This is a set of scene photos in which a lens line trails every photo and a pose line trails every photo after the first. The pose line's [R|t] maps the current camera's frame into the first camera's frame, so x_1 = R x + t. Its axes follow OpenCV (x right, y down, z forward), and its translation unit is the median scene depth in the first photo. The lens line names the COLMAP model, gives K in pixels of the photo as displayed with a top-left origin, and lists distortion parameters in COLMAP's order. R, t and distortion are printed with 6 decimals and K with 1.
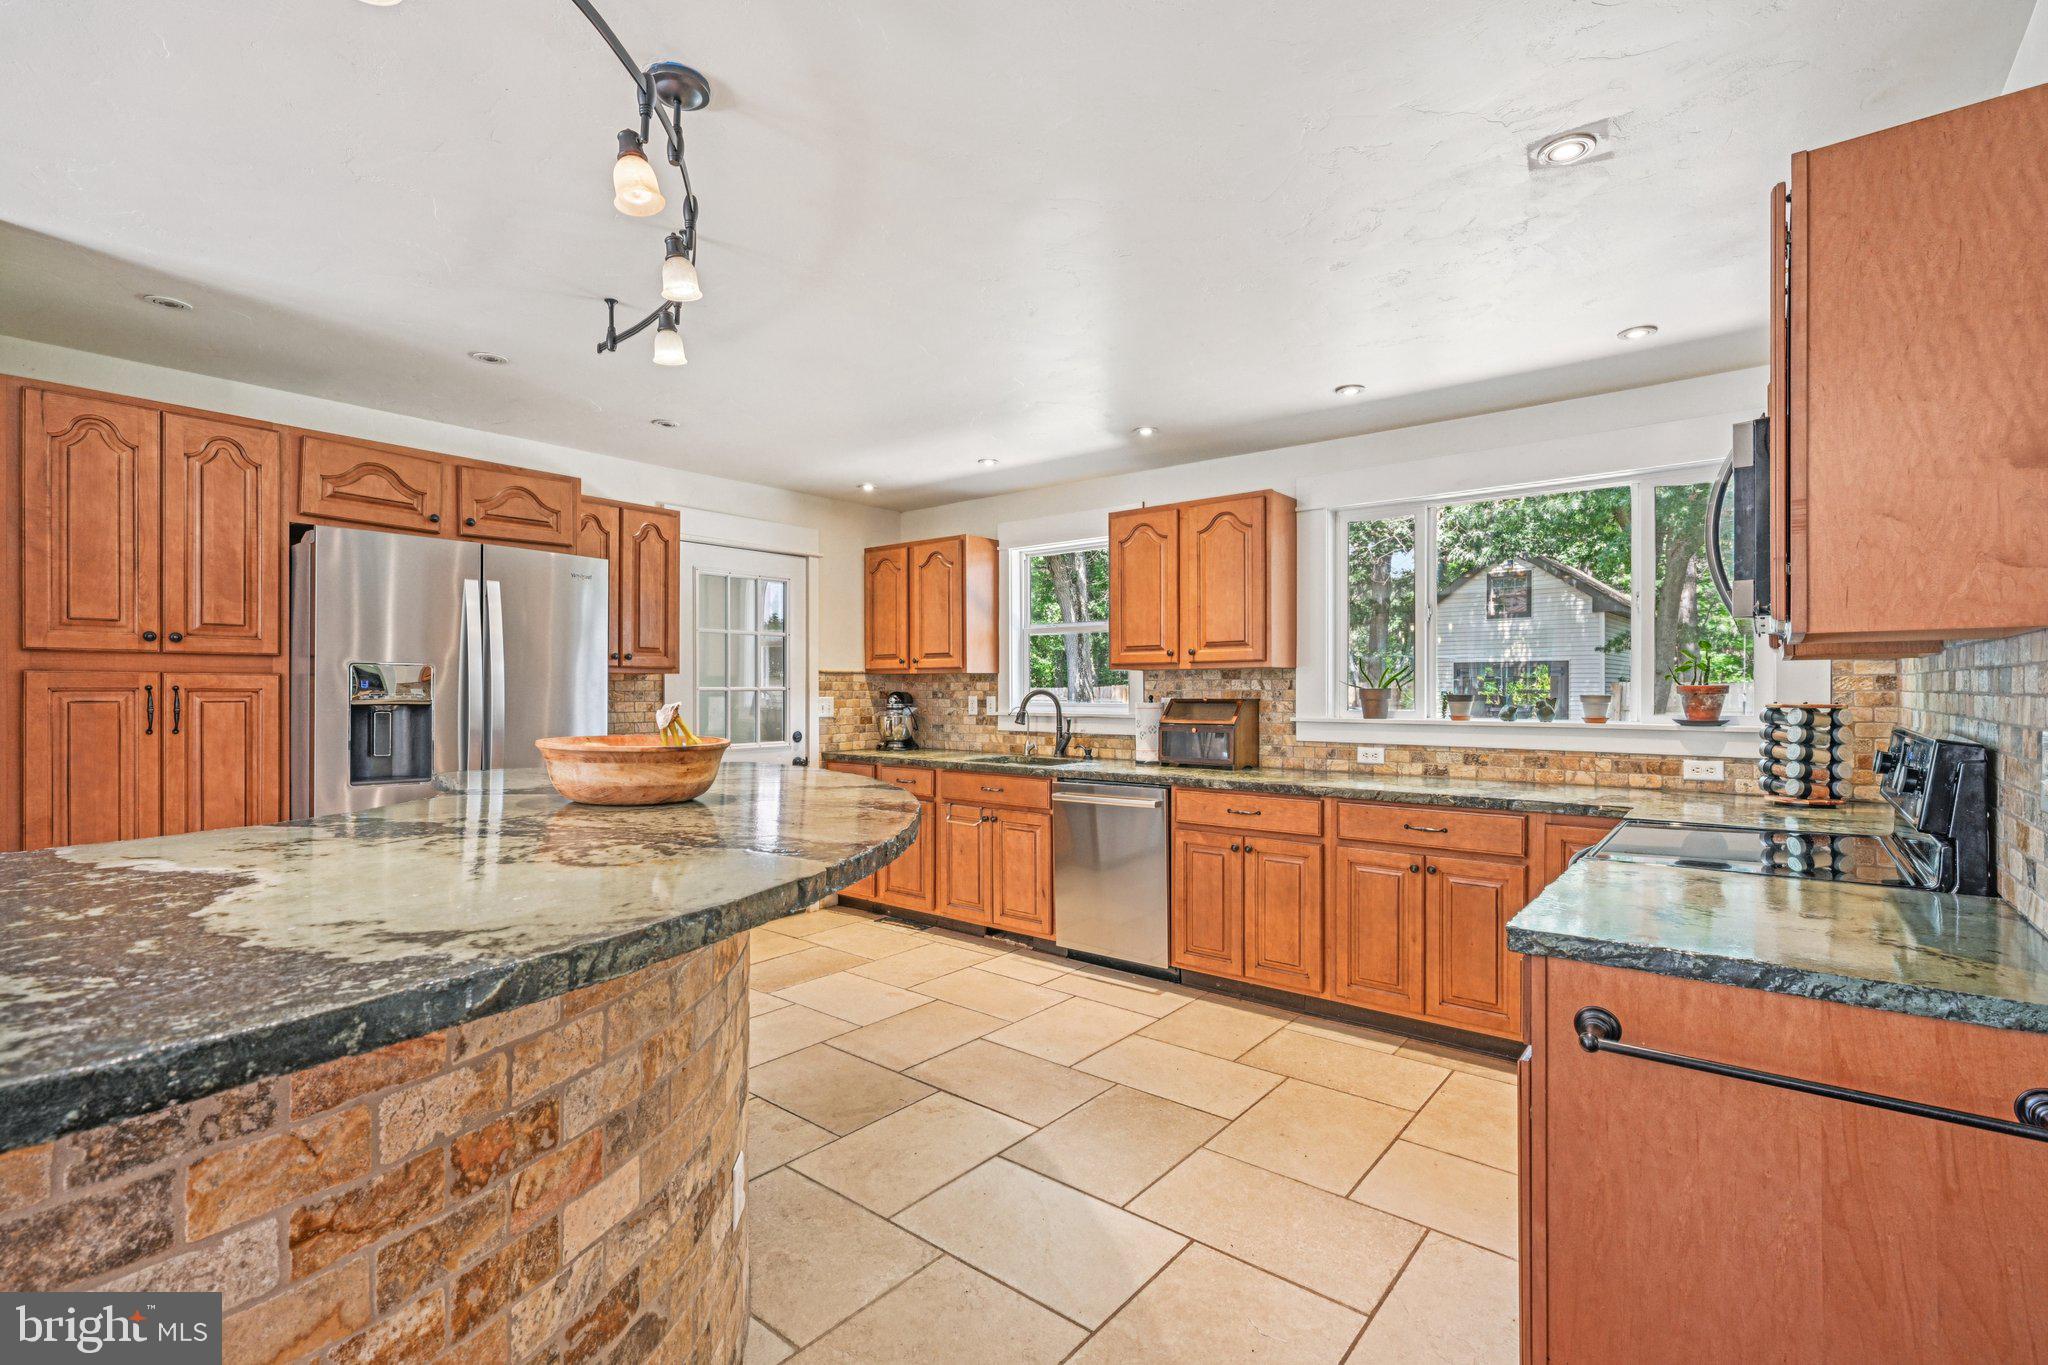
lens RADIAL K [[924.8, 0, 1007.2], [0, 924.8, 694.4], [0, 0, 1]] dist [-0.000824, 0.000302]
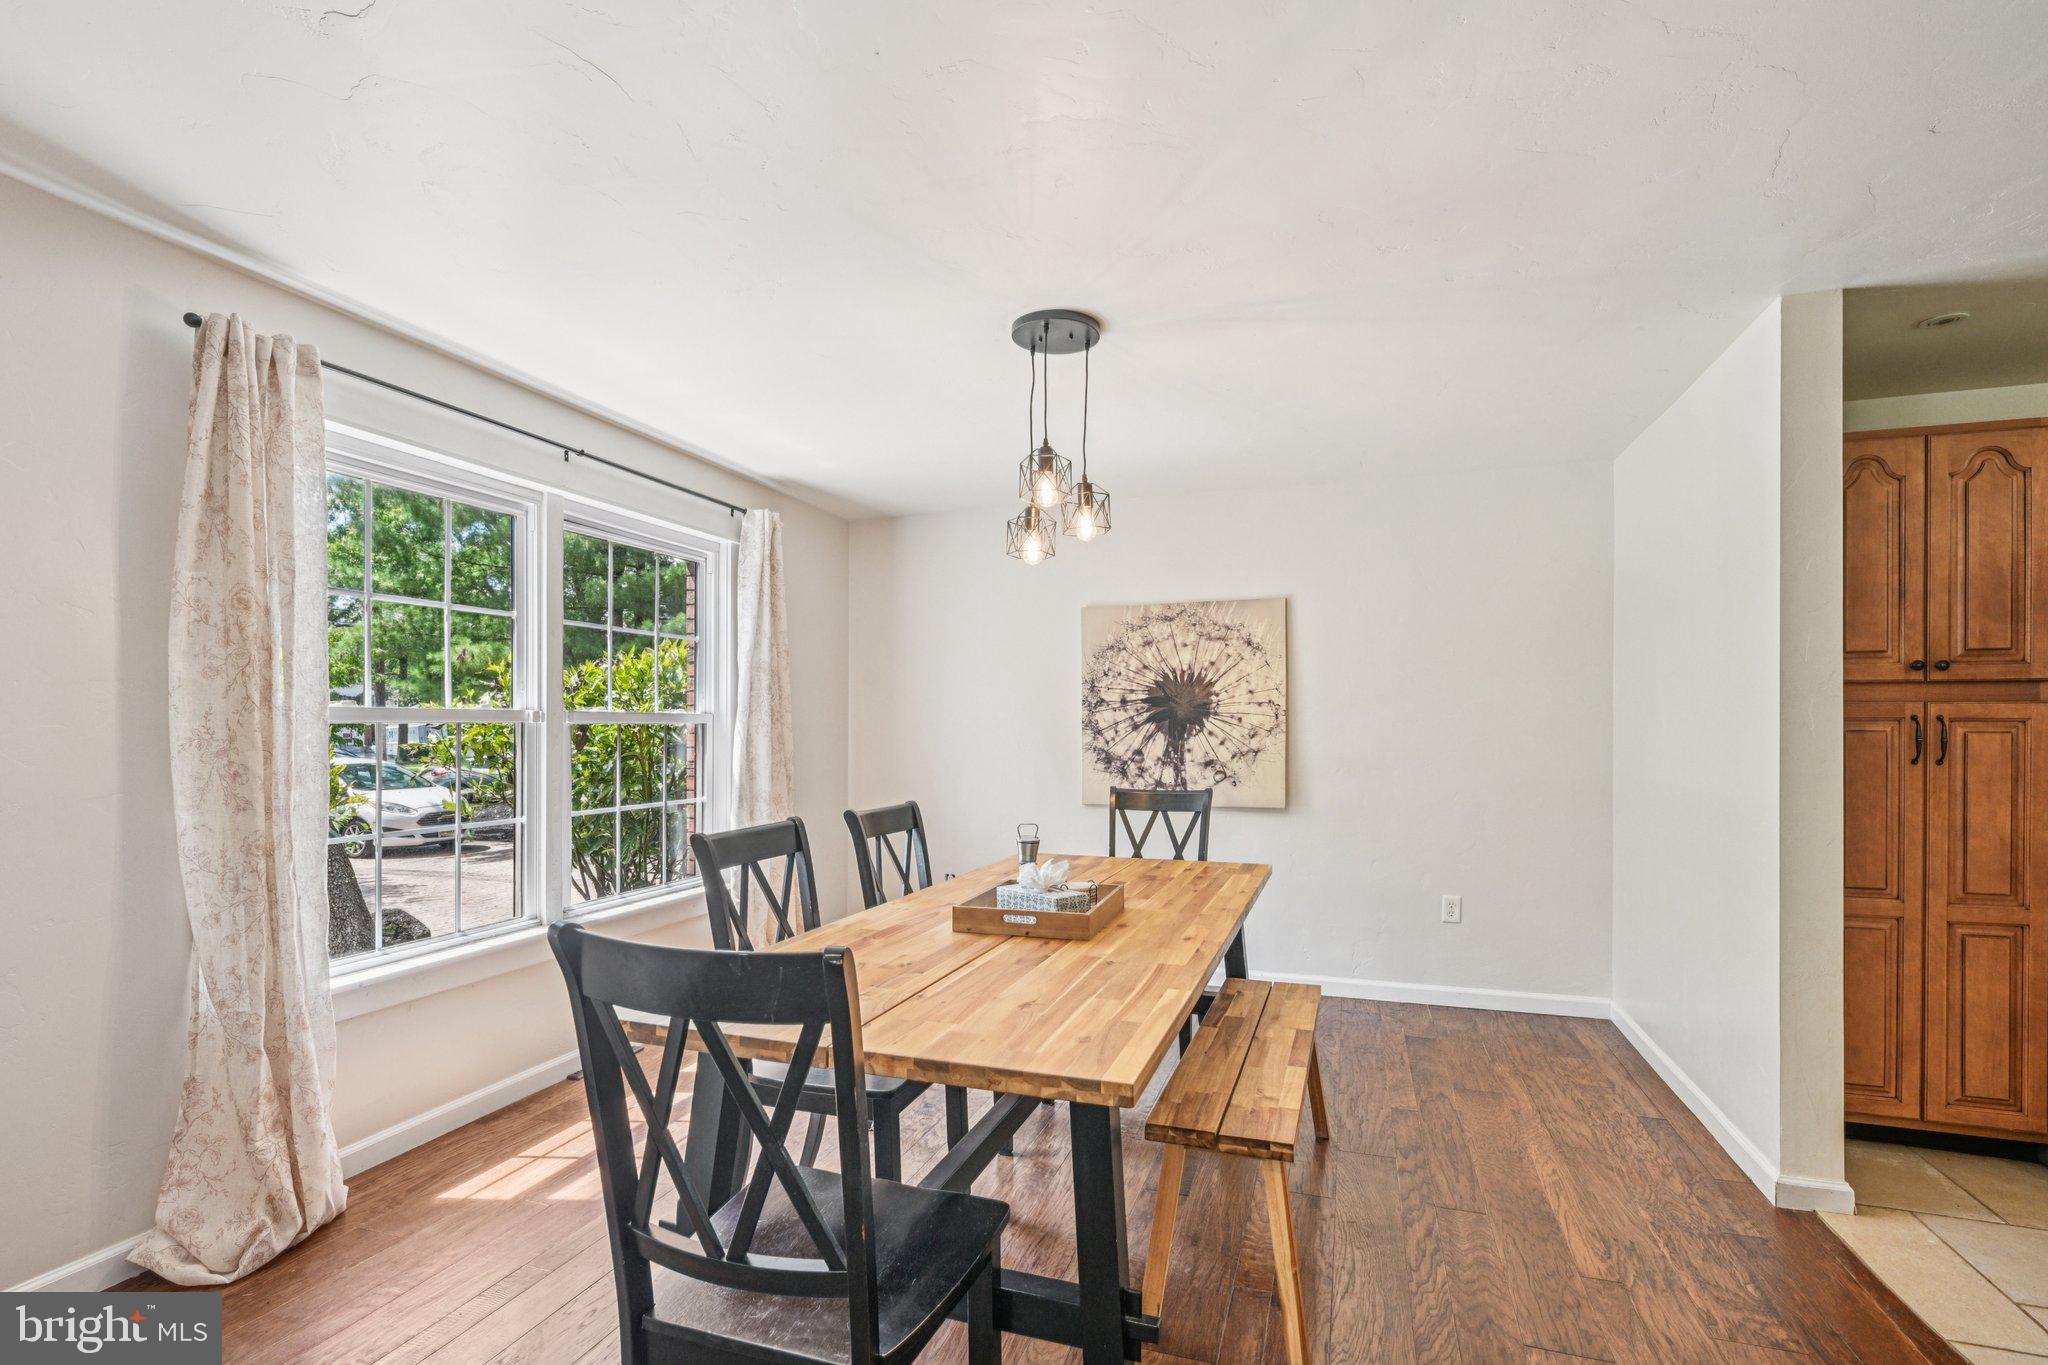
lens RADIAL K [[924.8, 0, 1037.7], [0, 924.8, 736.2], [0, 0, 1]] dist [-0.000824, 0.000302]
pose [[0.356750, 0.011142, -0.934133, -0.277112], [-0.003700, 0.999938, 0.010514, 0.004867], [0.934192, -0.000294, 0.356769, -0.191929]]
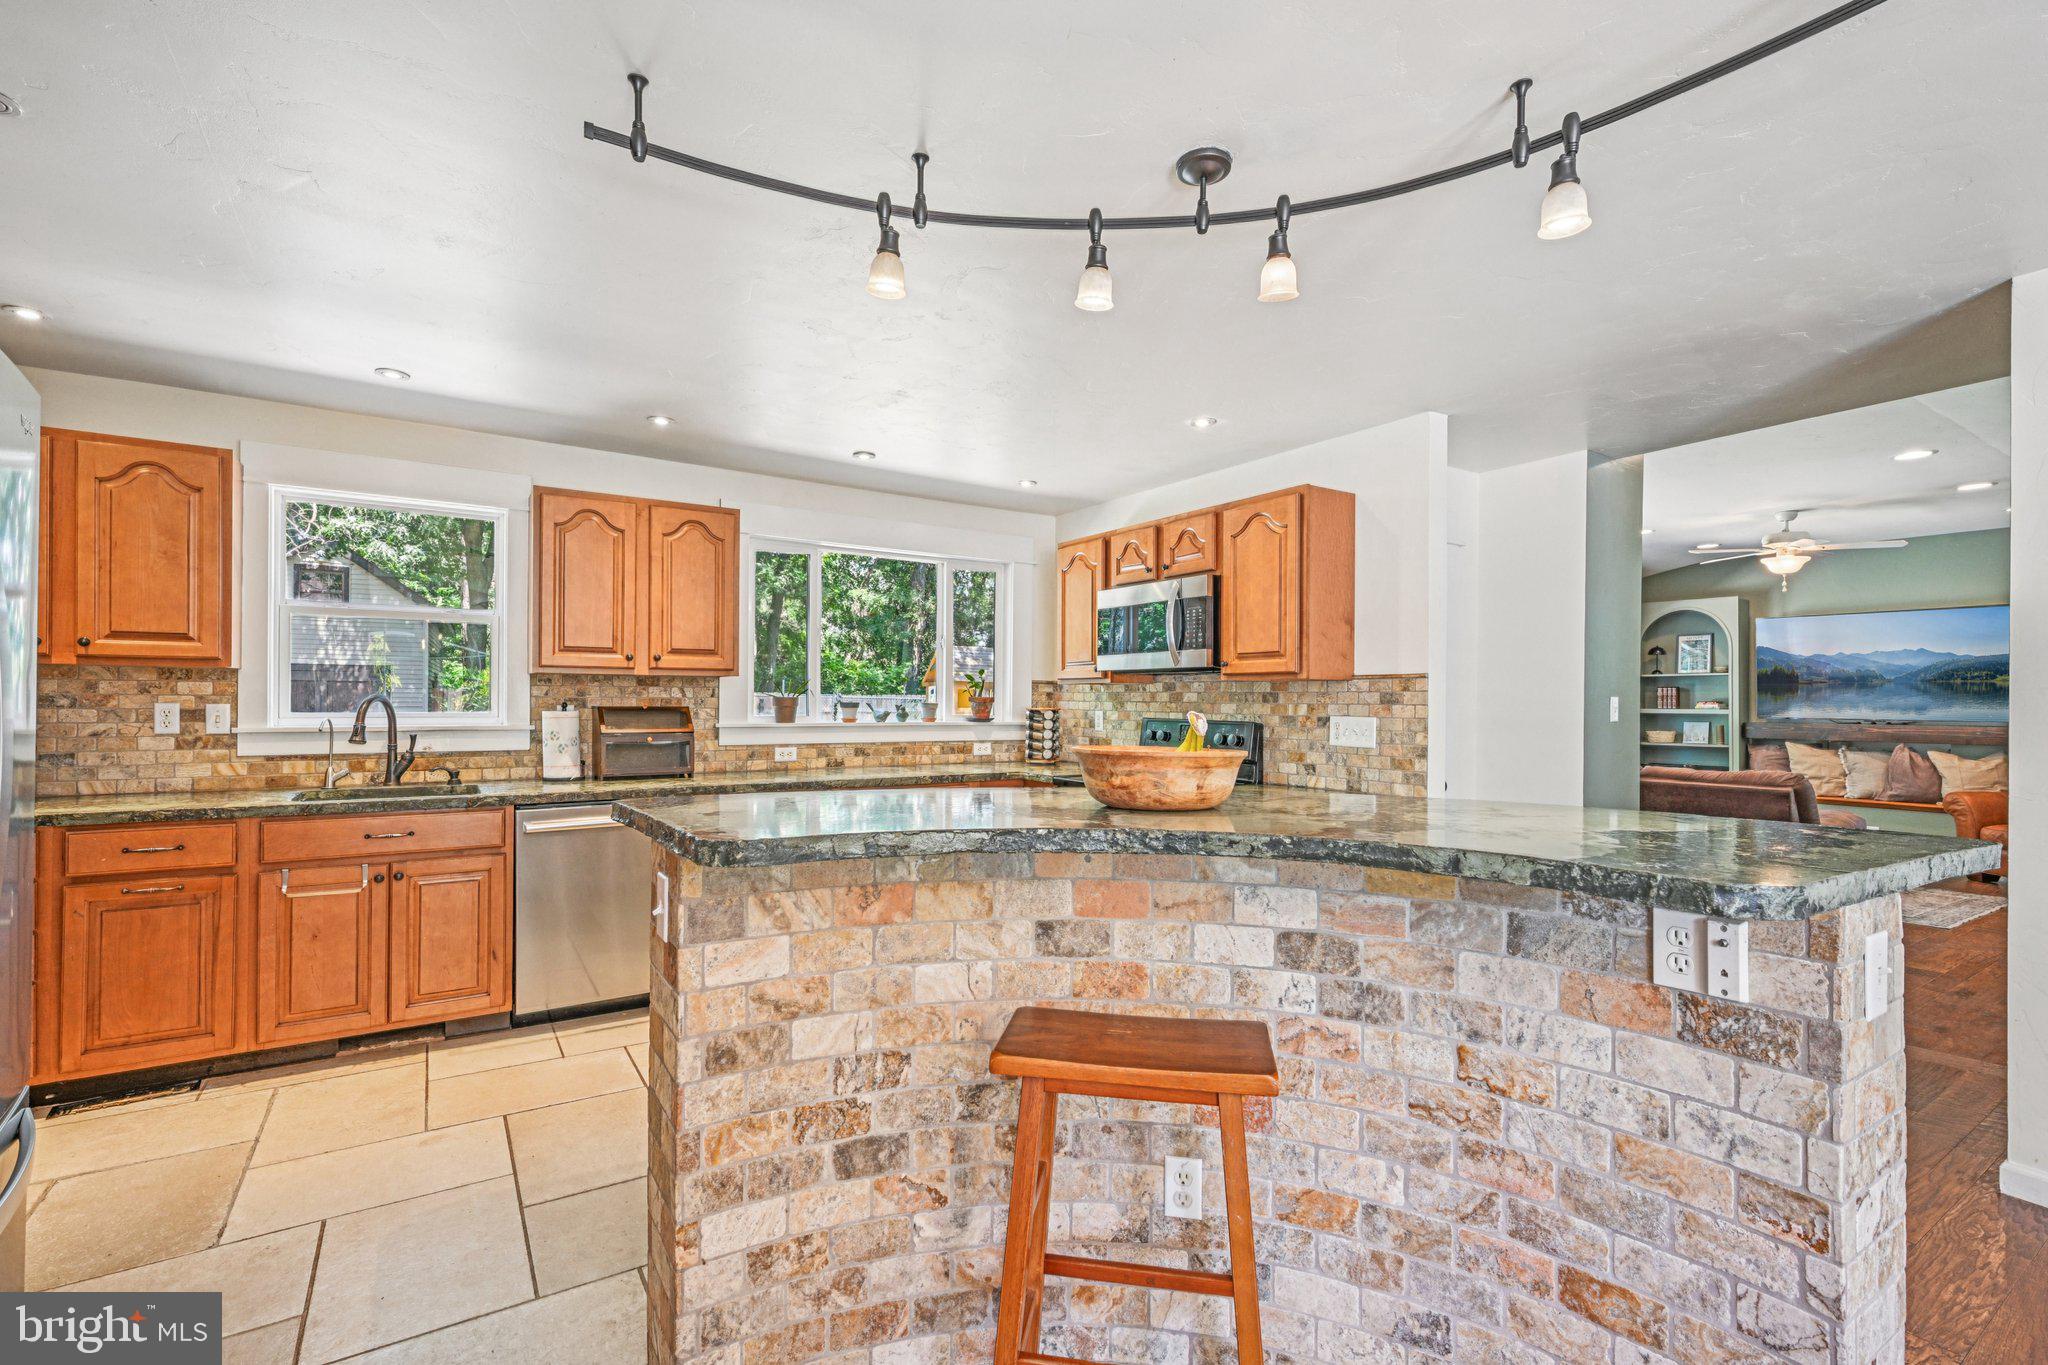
lens RADIAL K [[924.8, 0, 1020.4], [0, 924.8, 699.8], [0, 0, 1]] dist [-0.000824, 0.000302]
pose [[0.291357, 0.002743, 0.956610, -0.776130], [-0.002768, 0.999994, -0.002025, -0.001605], [-0.956610, -0.002058, 0.291363, 0.461933]]
